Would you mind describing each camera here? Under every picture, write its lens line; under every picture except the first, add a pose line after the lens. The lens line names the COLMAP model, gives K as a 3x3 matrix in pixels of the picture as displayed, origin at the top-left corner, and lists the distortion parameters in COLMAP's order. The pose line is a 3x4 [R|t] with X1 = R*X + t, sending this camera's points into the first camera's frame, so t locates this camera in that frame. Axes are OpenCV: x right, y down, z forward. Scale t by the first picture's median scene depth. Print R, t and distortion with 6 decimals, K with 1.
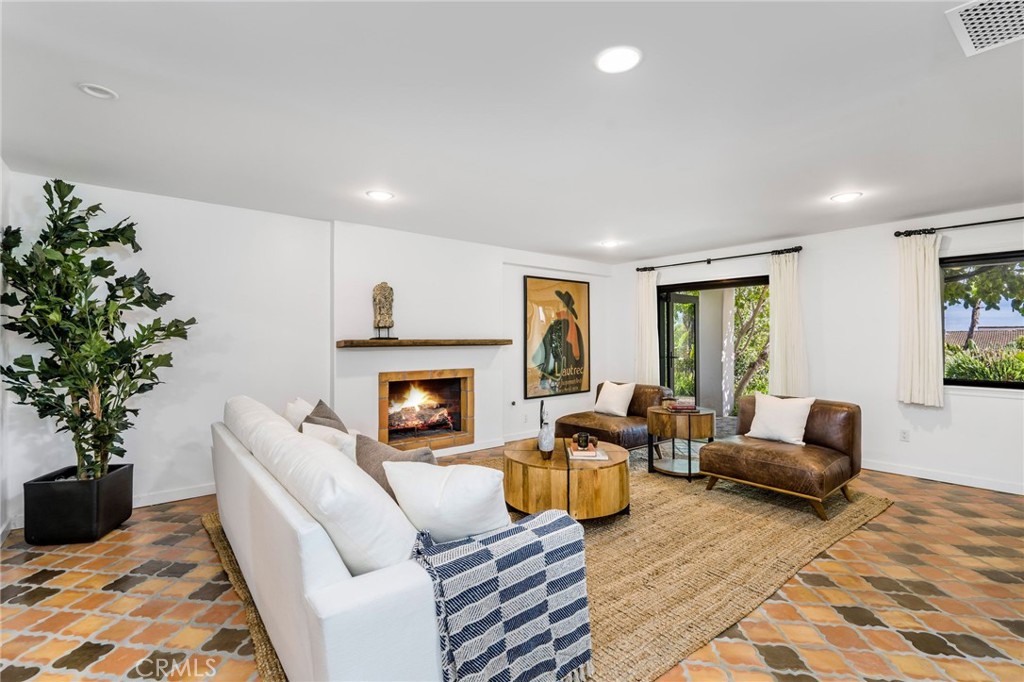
lens RADIAL K [[463.2, 0, 513.3], [0, 463.2, 331.8], [0, 0, 1]] dist [-0.000188, 0.000240]
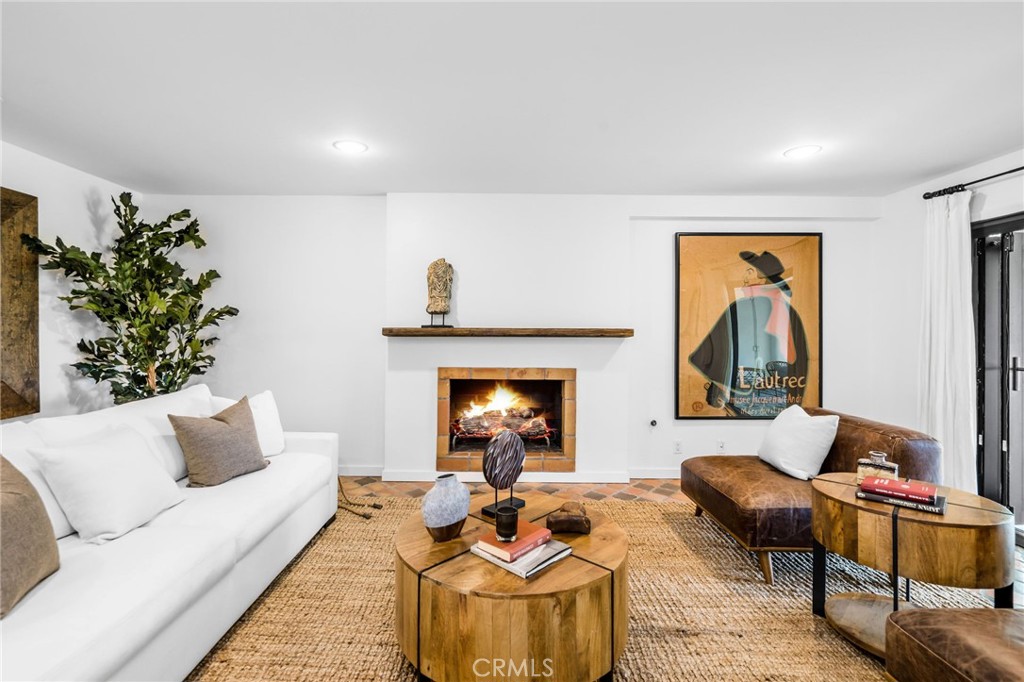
lens RADIAL K [[463.2, 0, 513.3], [0, 463.2, 331.8], [0, 0, 1]] dist [-0.000188, 0.000240]
pose [[0.774639, 0.008459, -0.632348, 0.312326], [0.002206, 0.999868, 0.016079, 0.009933], [0.632400, -0.013850, 0.774518, 0.397358]]
